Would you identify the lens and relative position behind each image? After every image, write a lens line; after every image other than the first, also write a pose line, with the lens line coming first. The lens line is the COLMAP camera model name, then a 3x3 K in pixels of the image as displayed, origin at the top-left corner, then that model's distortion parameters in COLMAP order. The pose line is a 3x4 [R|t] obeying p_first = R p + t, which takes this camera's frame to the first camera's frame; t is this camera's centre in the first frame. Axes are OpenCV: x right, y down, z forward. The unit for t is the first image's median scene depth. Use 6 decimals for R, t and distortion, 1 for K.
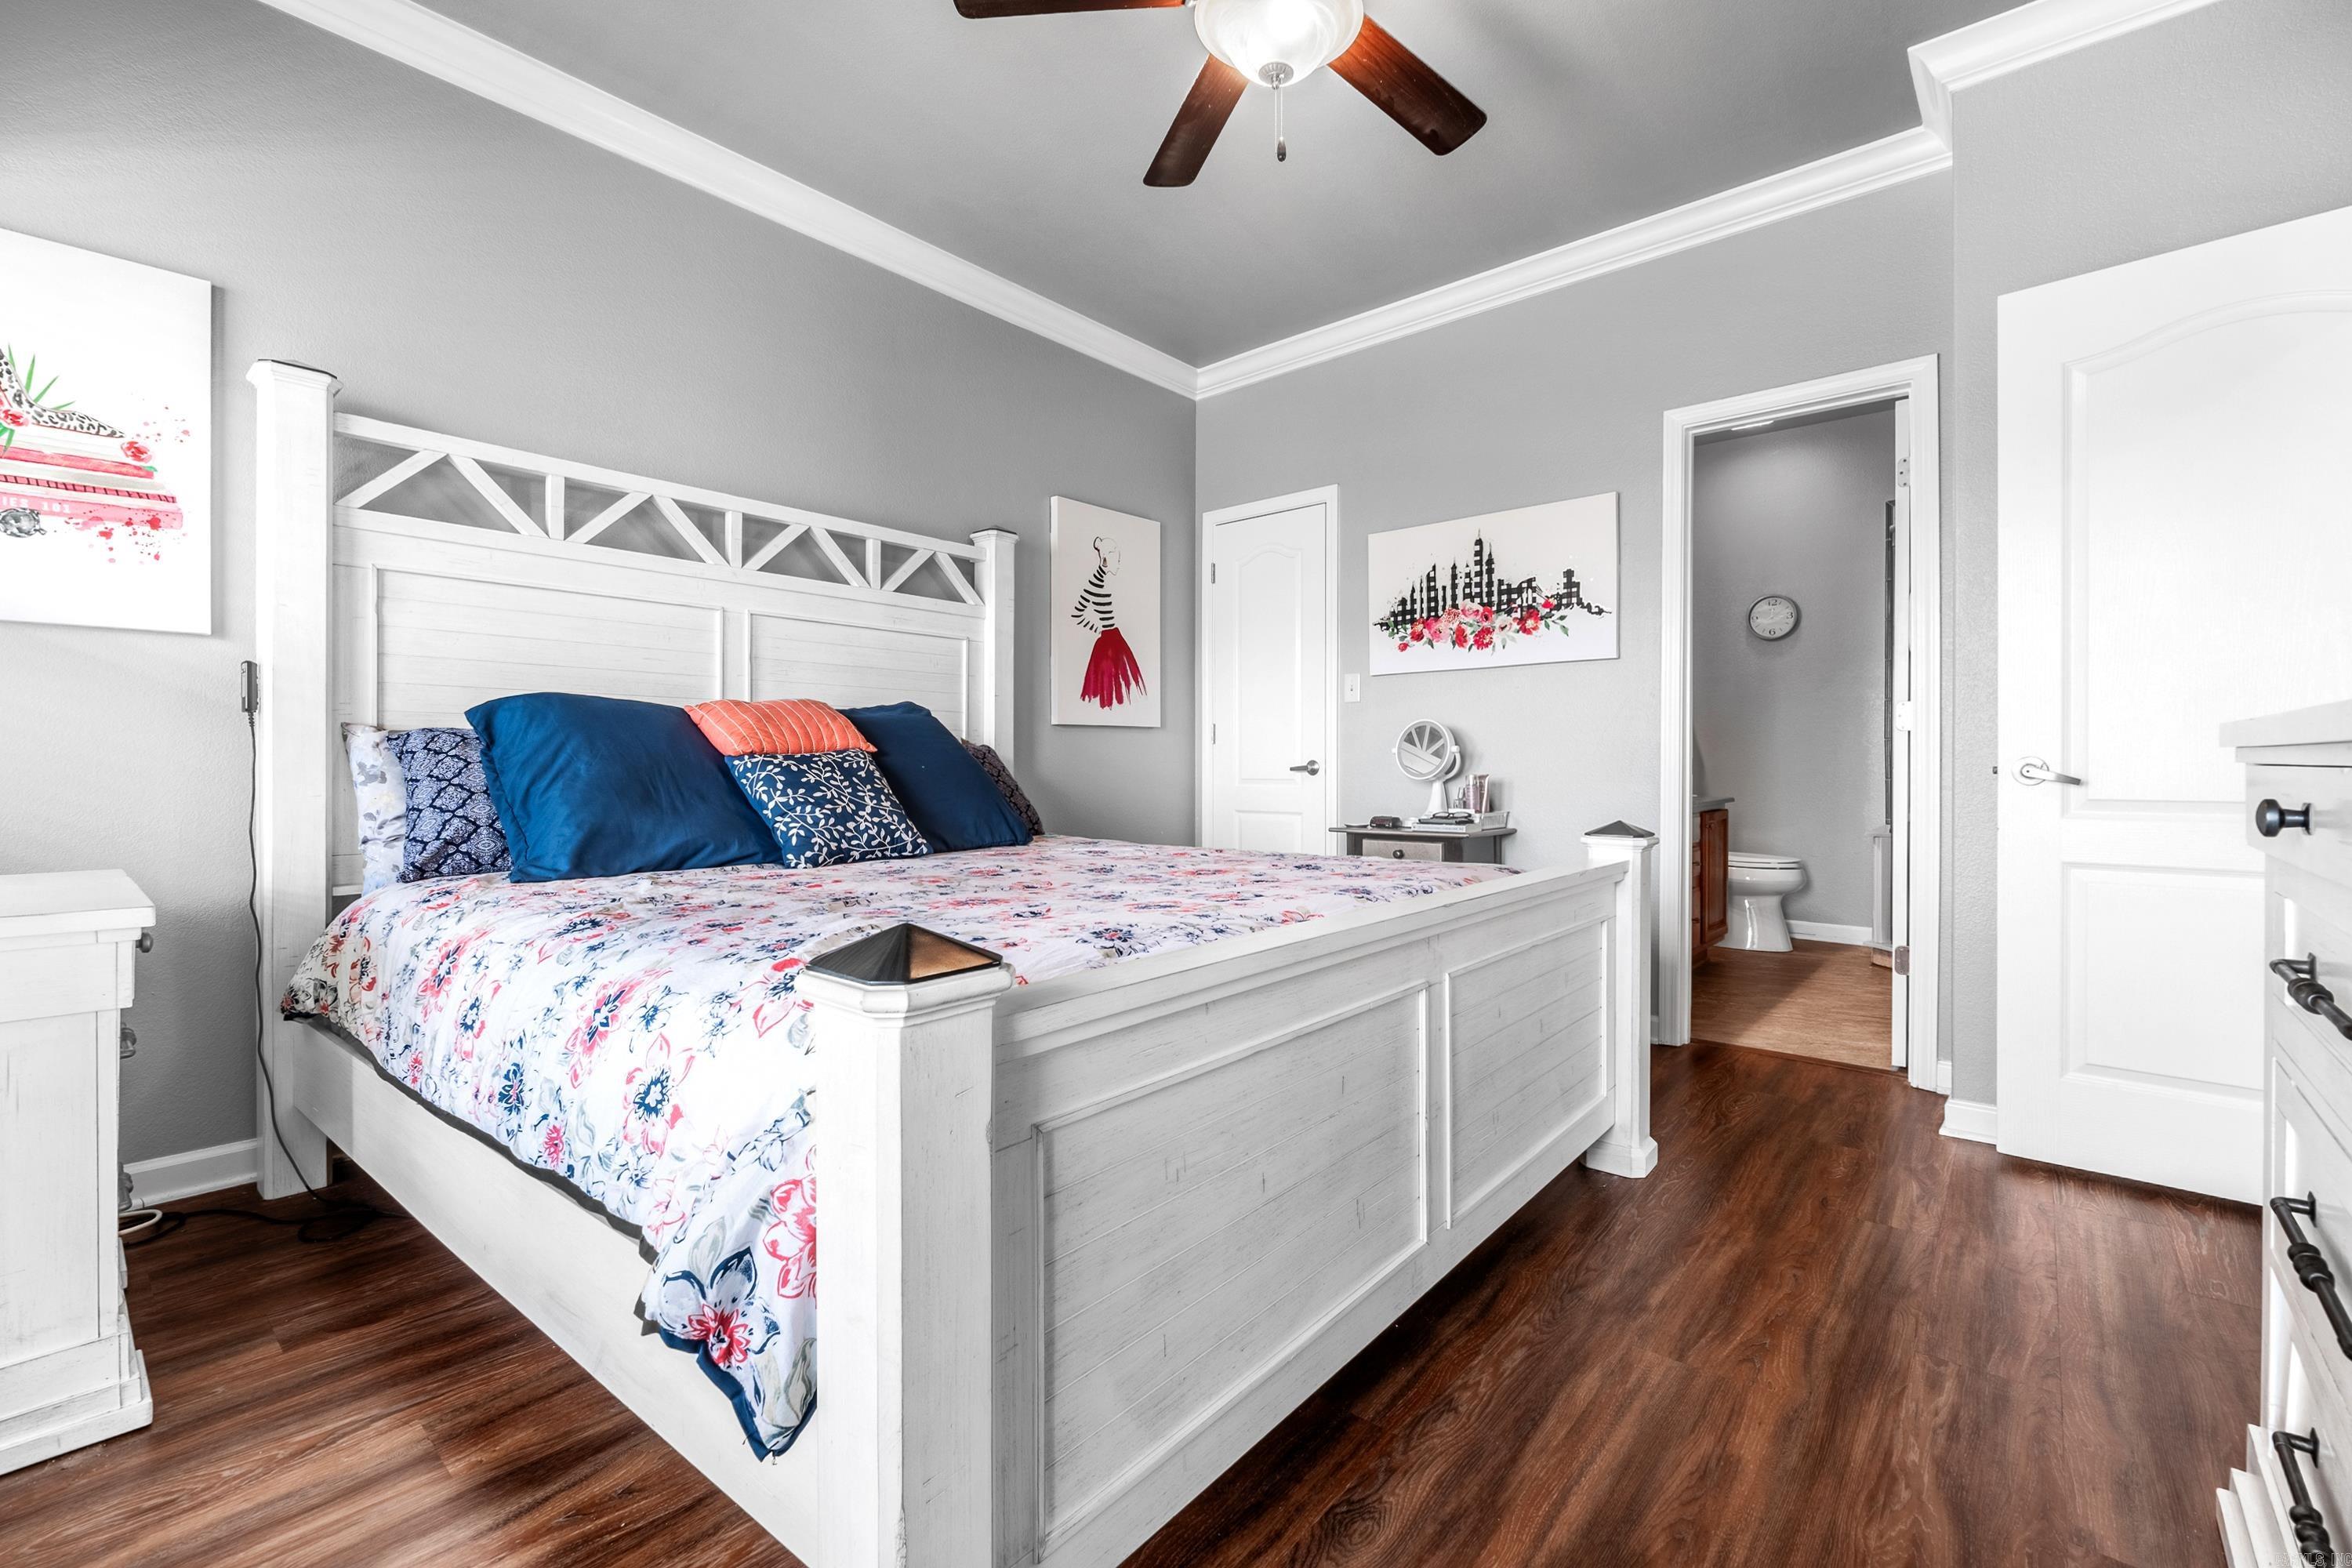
lens RADIAL K [[992.4, 0, 1185.0], [0, 992.4, 759.0], [0, 0, 1]] dist [-0.005266, -0.000630]
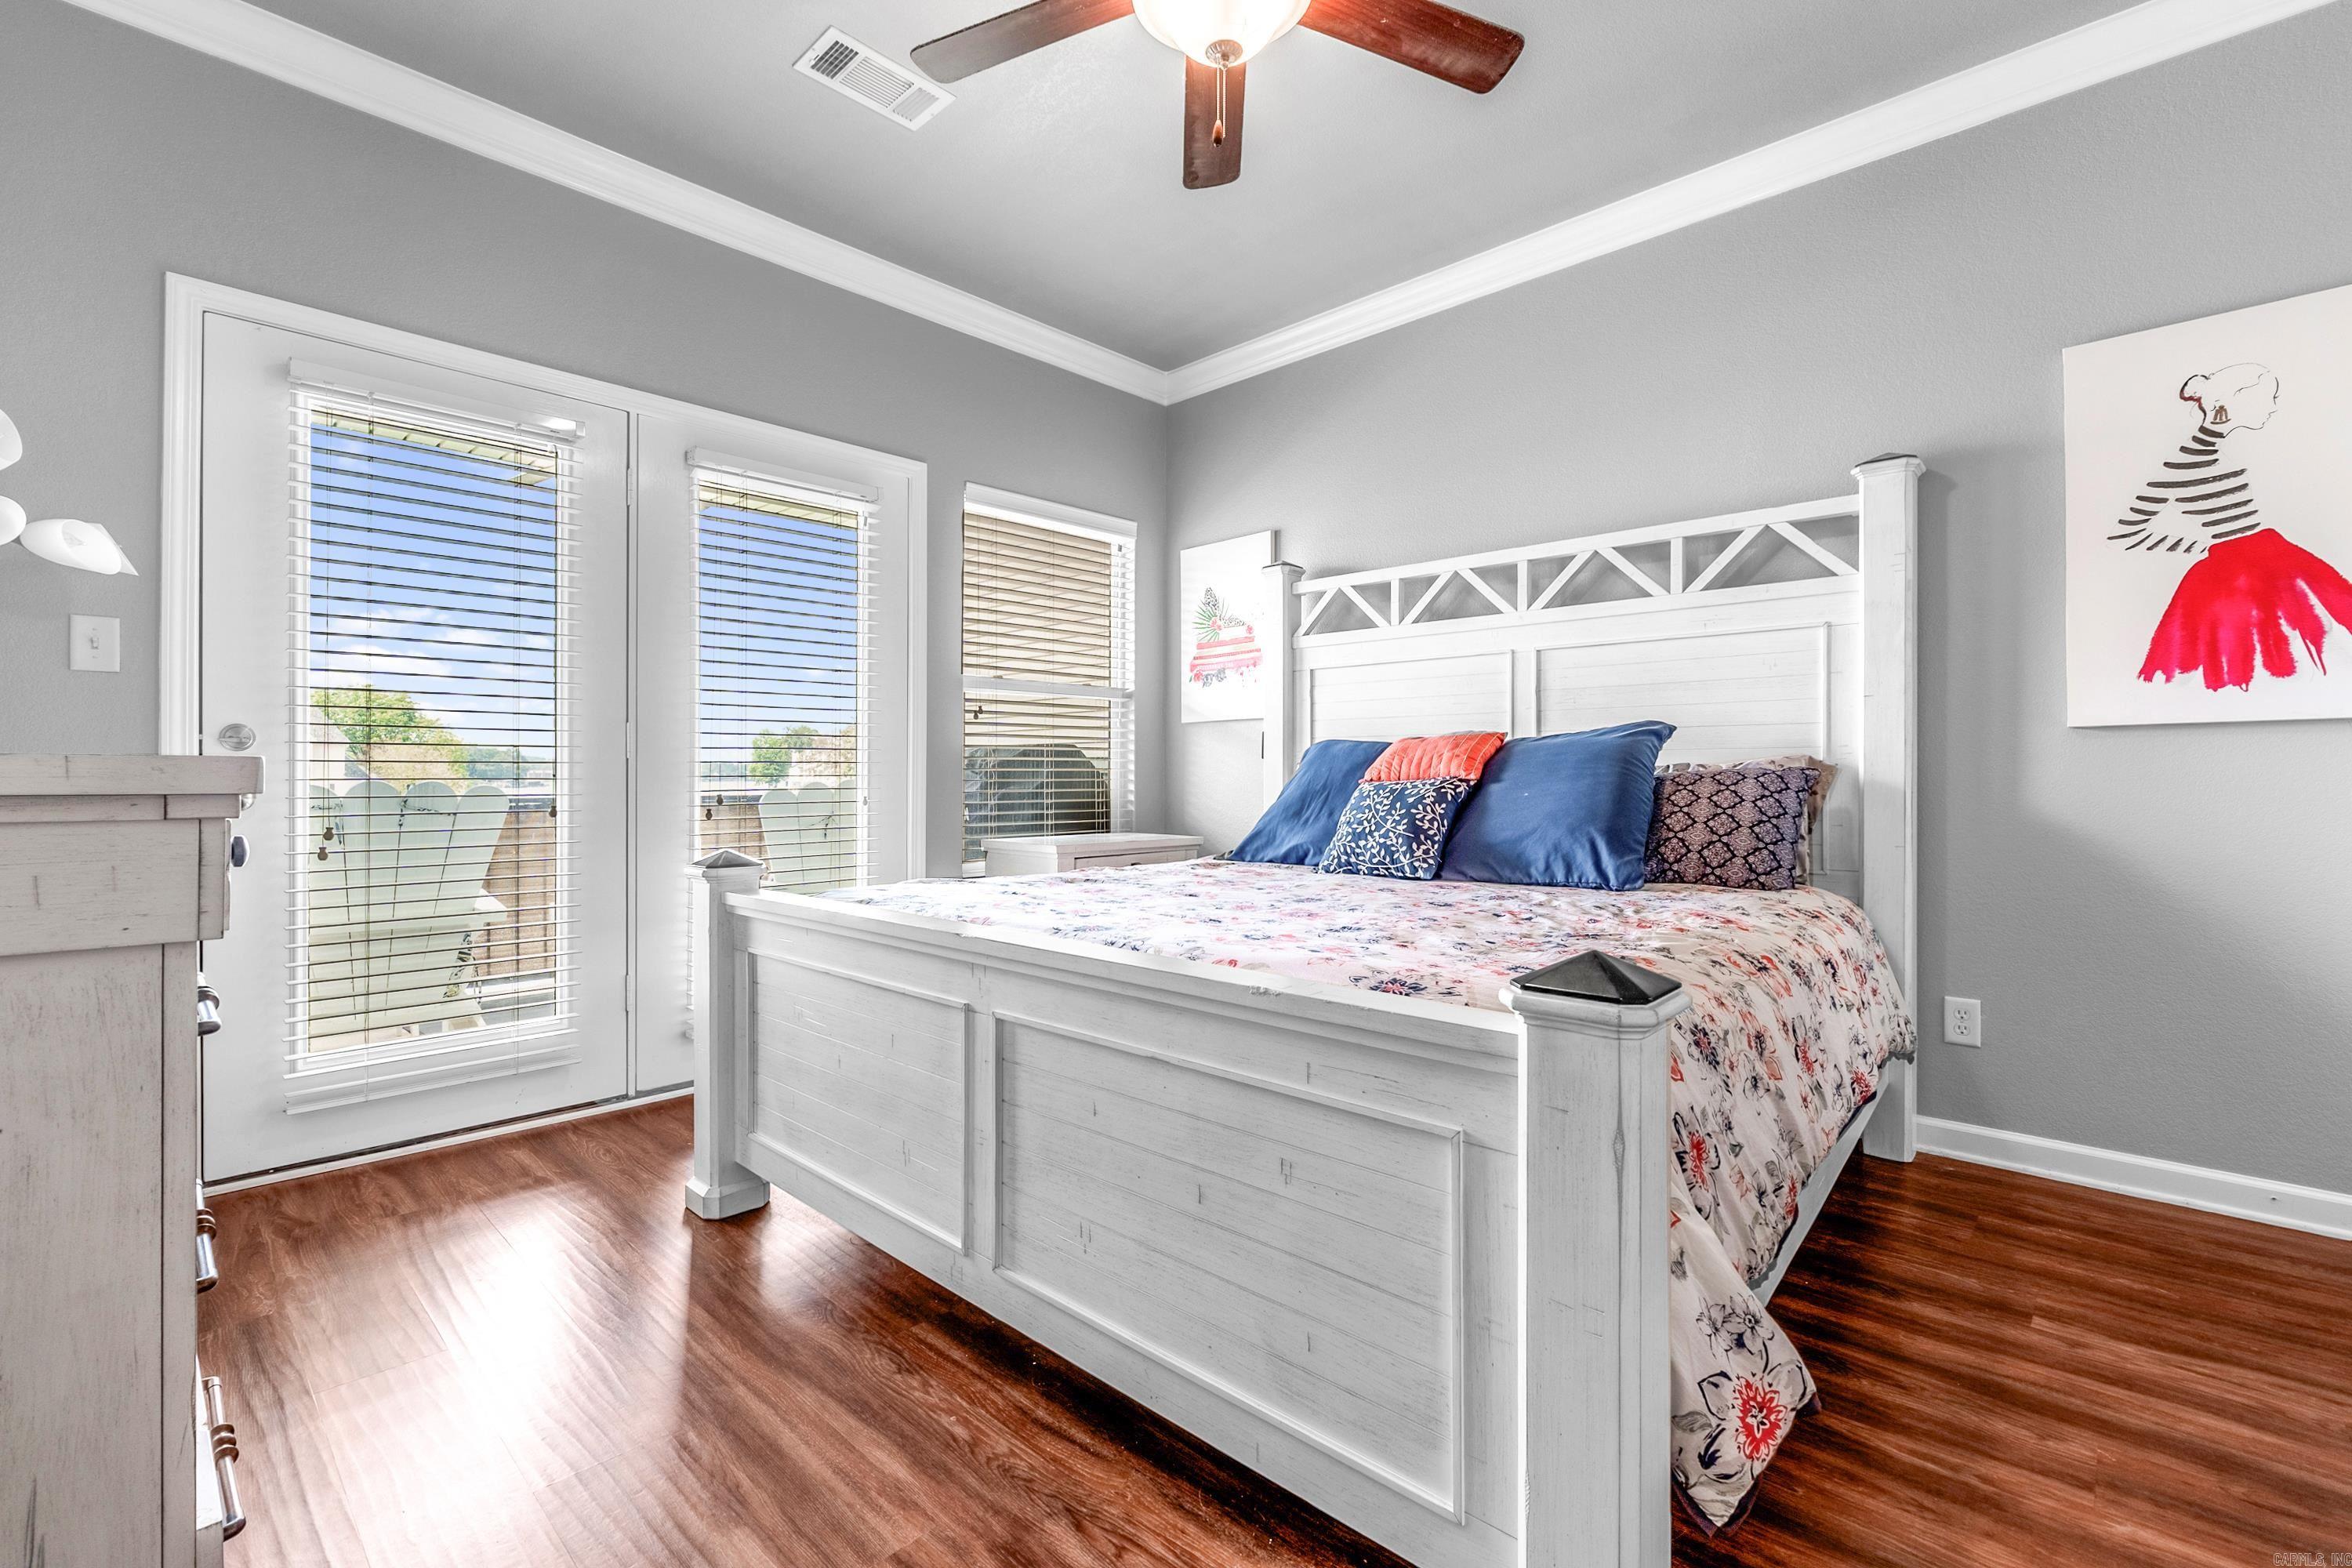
lens RADIAL K [[1002.6, 0, 1176.0], [0, 1002.6, 784.0], [0, 0, 1]] dist [-0.019186, -0.000020]
pose [[-0.046941, 0.000847, -0.998897, 0.758406], [0.002261, 0.999997, 0.000742, -0.003362], [0.998895, -0.002223, -0.046943, 0.752192]]
